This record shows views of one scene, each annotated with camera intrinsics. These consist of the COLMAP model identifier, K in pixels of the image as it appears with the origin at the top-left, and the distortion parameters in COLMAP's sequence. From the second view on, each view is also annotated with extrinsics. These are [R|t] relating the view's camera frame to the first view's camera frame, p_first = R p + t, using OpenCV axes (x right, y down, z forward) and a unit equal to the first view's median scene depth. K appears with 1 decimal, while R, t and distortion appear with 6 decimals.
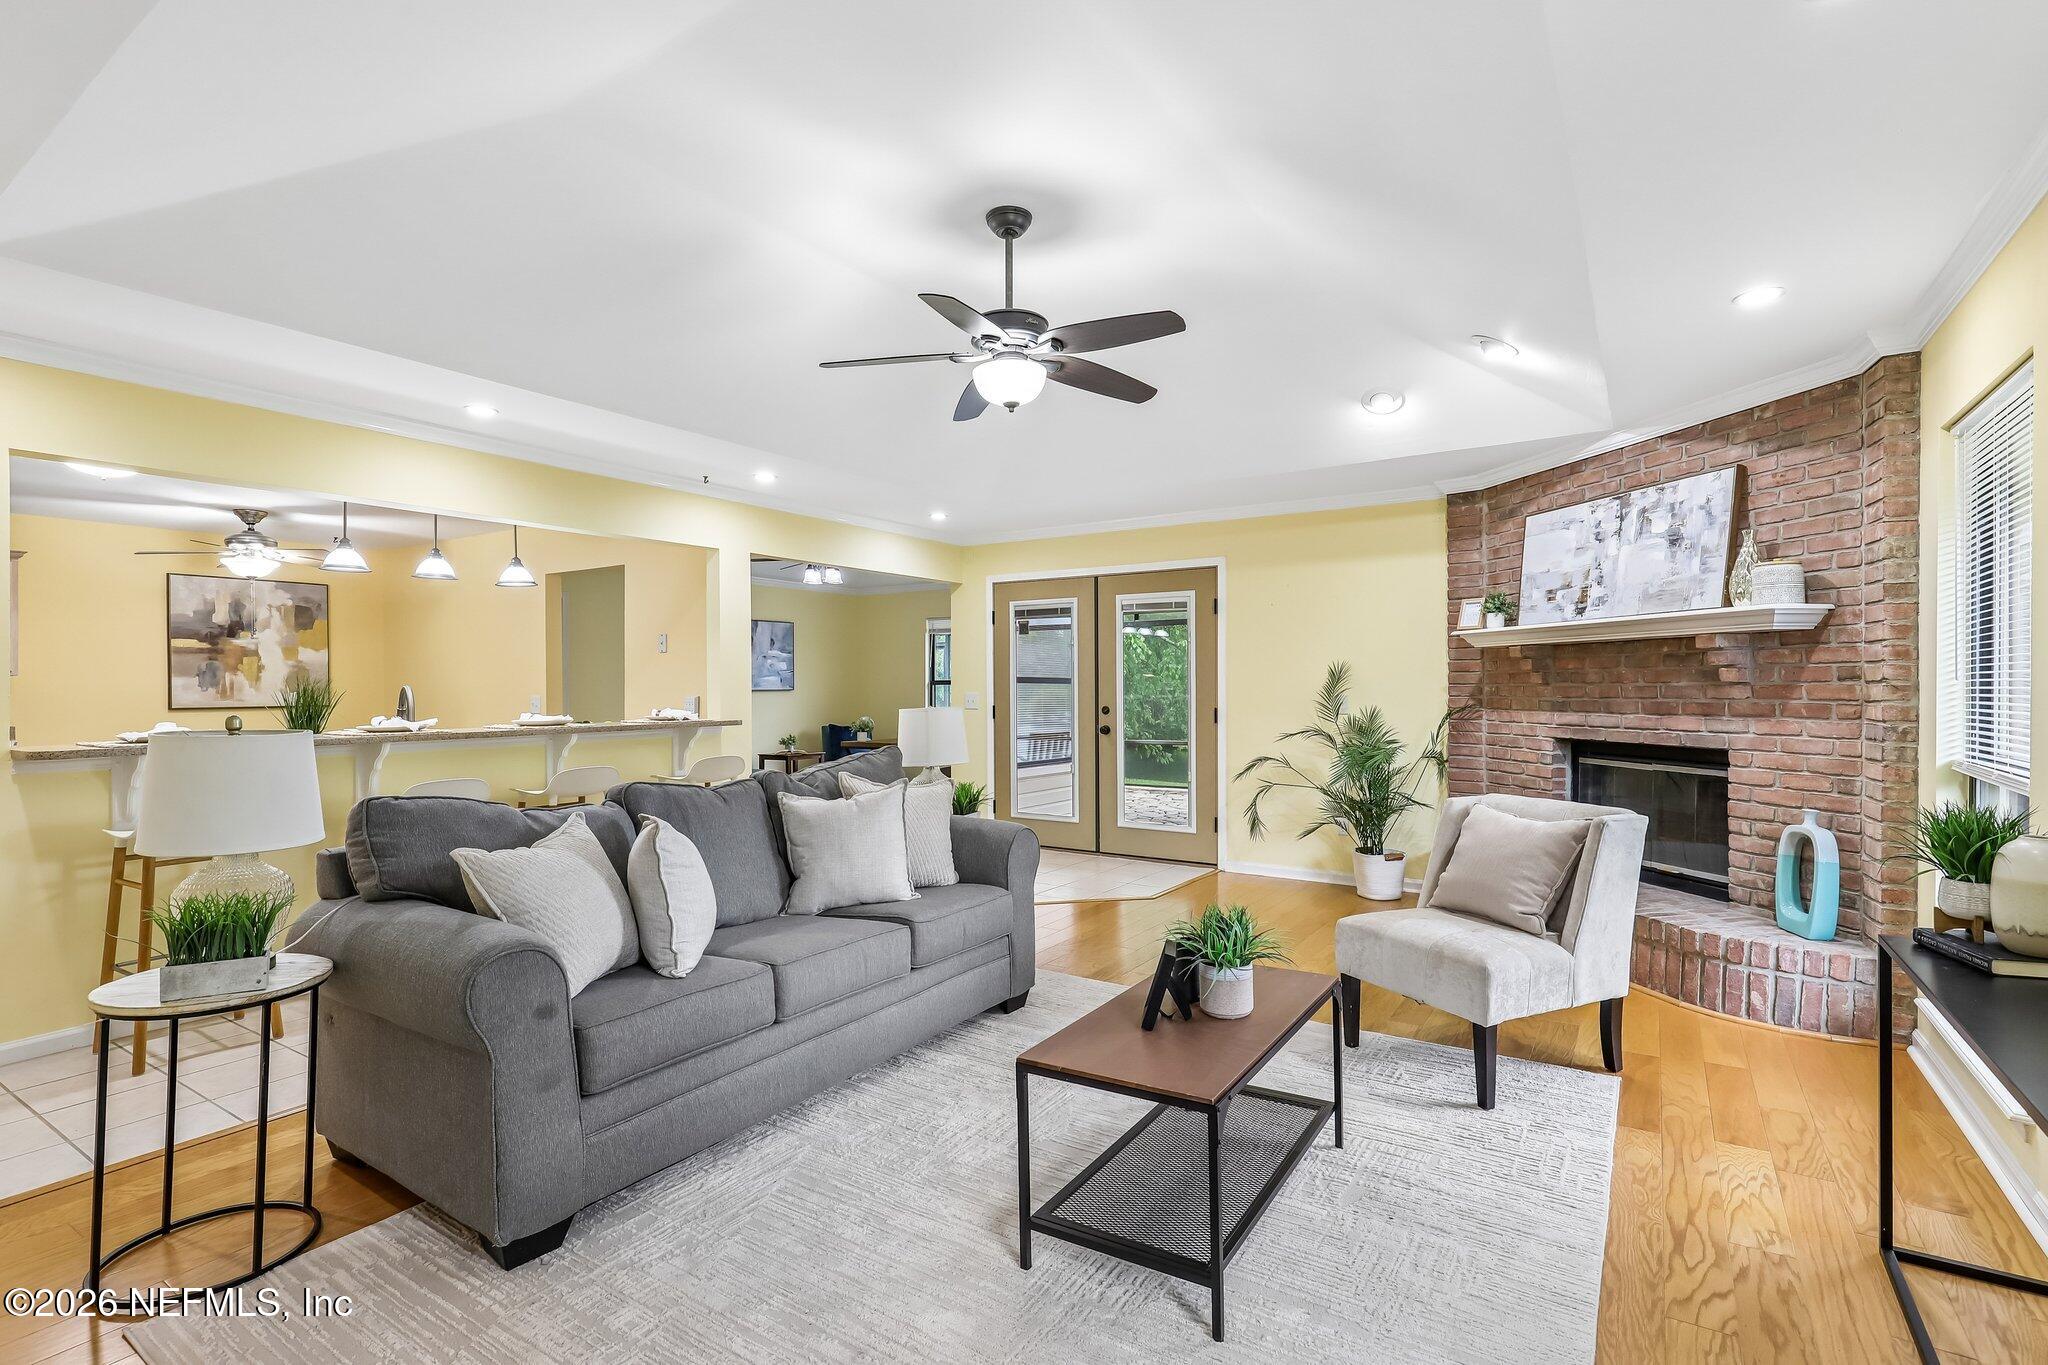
lens RADIAL K [[941.1, 0, 1010.7], [0, 941.1, 692.4], [0, 0, 1]] dist [-0.001659, 0.000128]
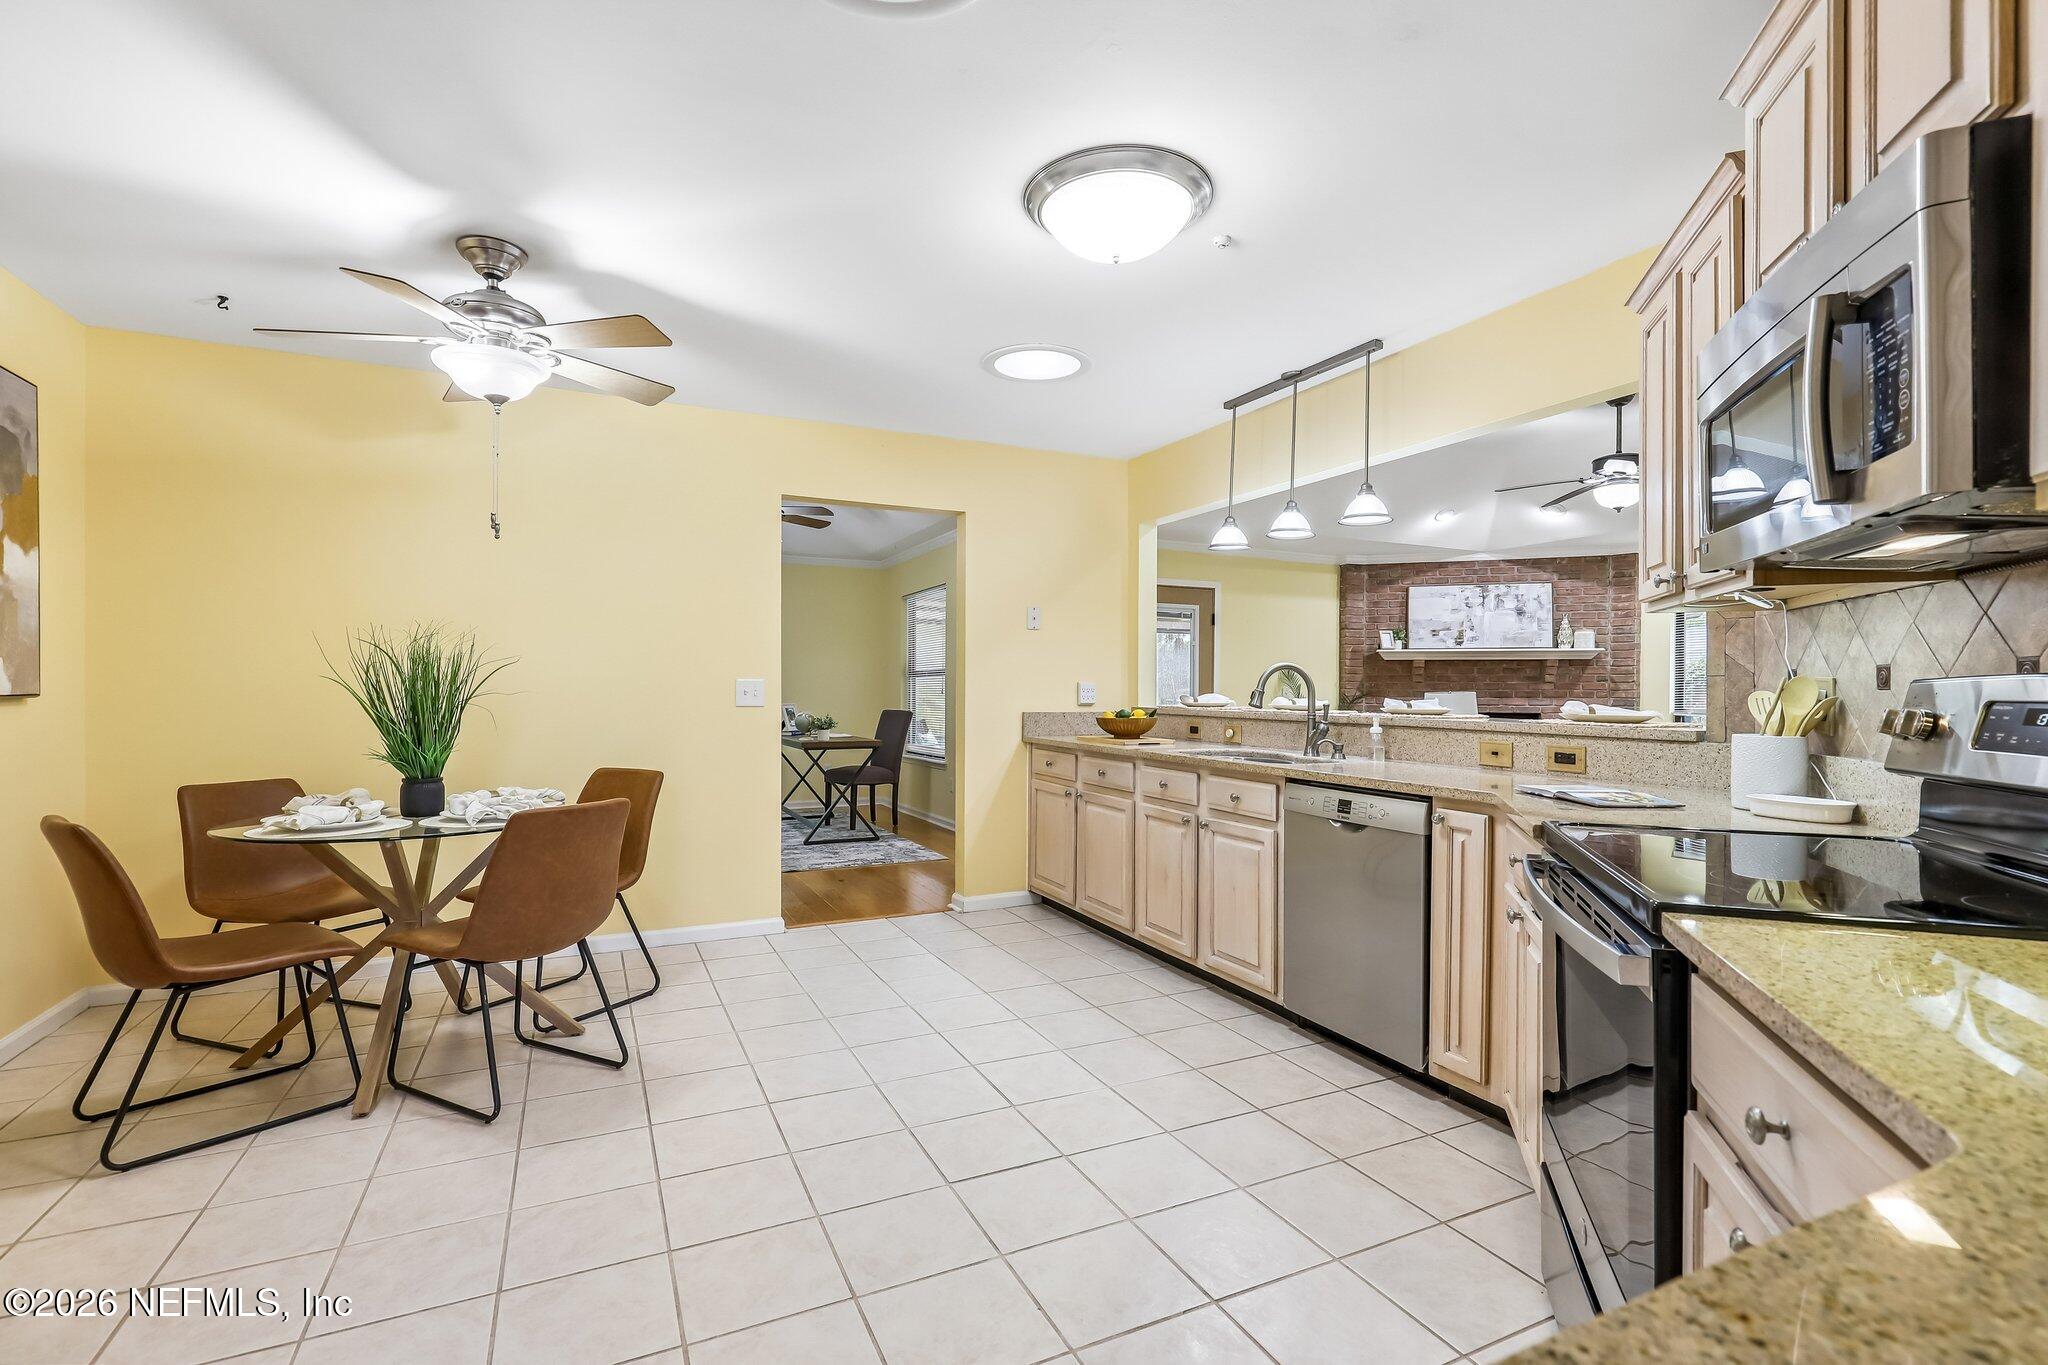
lens RADIAL K [[941.1, 0, 1030.4], [0, 941.1, 690.8], [0, 0, 1]] dist [-0.001659, 0.000128]
pose [[0.499078, 0.003993, 0.866548, -1.407628], [-0.000418, 0.999990, -0.004367, 0.017208], [-0.866557, 0.001818, 0.499075, 0.777662]]
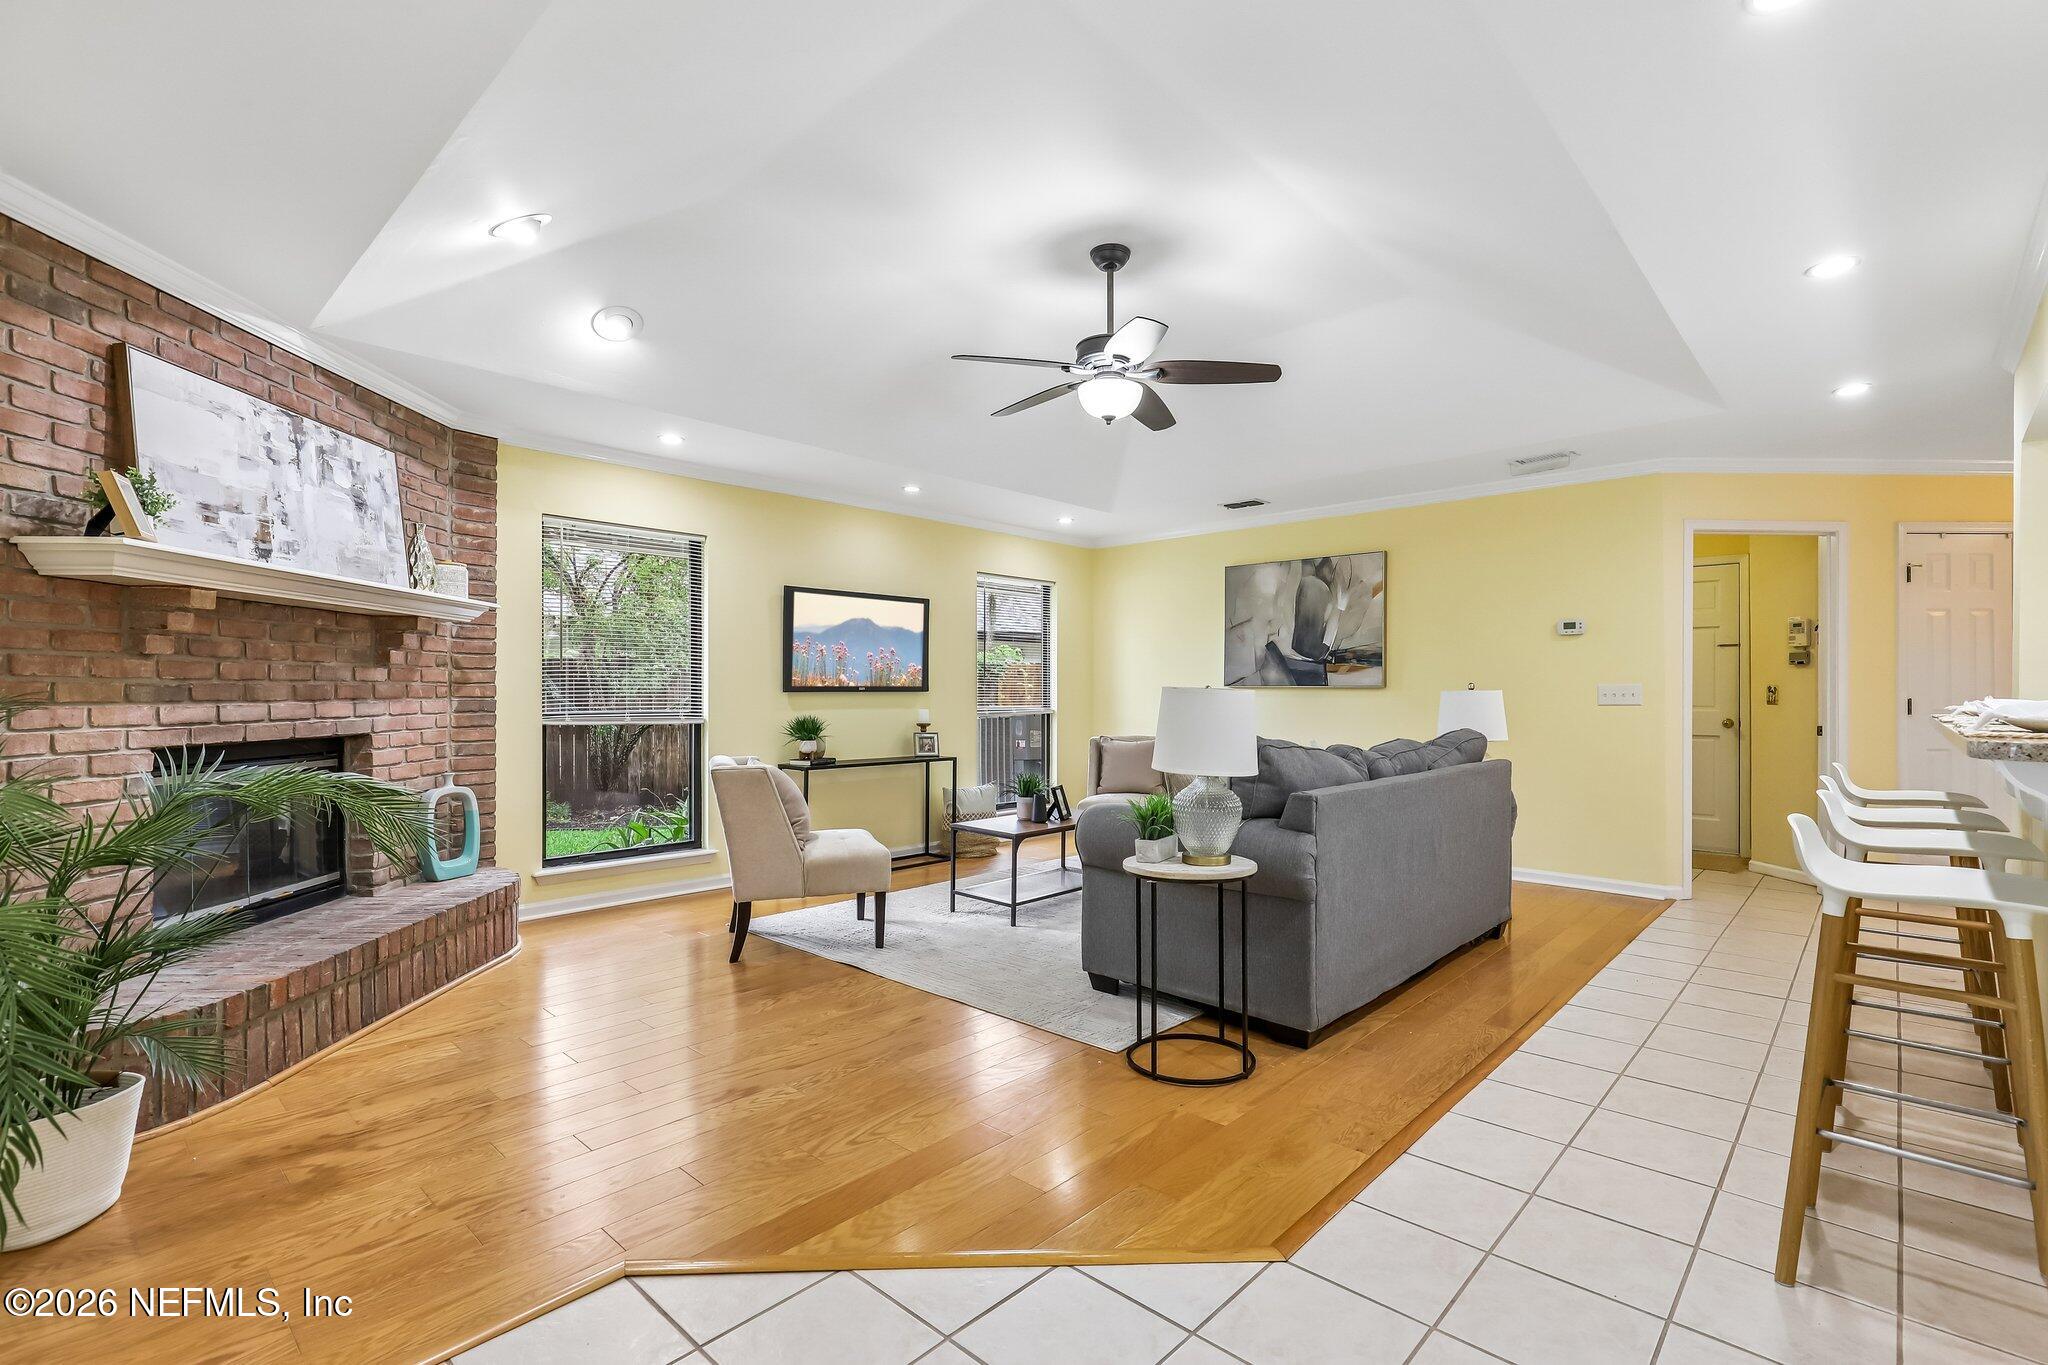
lens RADIAL K [[941.1, 0, 1073.7], [0, 941.1, 696.4], [0, 0, 1]] dist [-0.001659, 0.000128]
pose [[-0.994285, 0.005123, 0.106638, -0.055026], [0.006323, 0.999920, 0.010918, 0.013749], [-0.106574, 0.011530, -0.994238, 1.569195]]
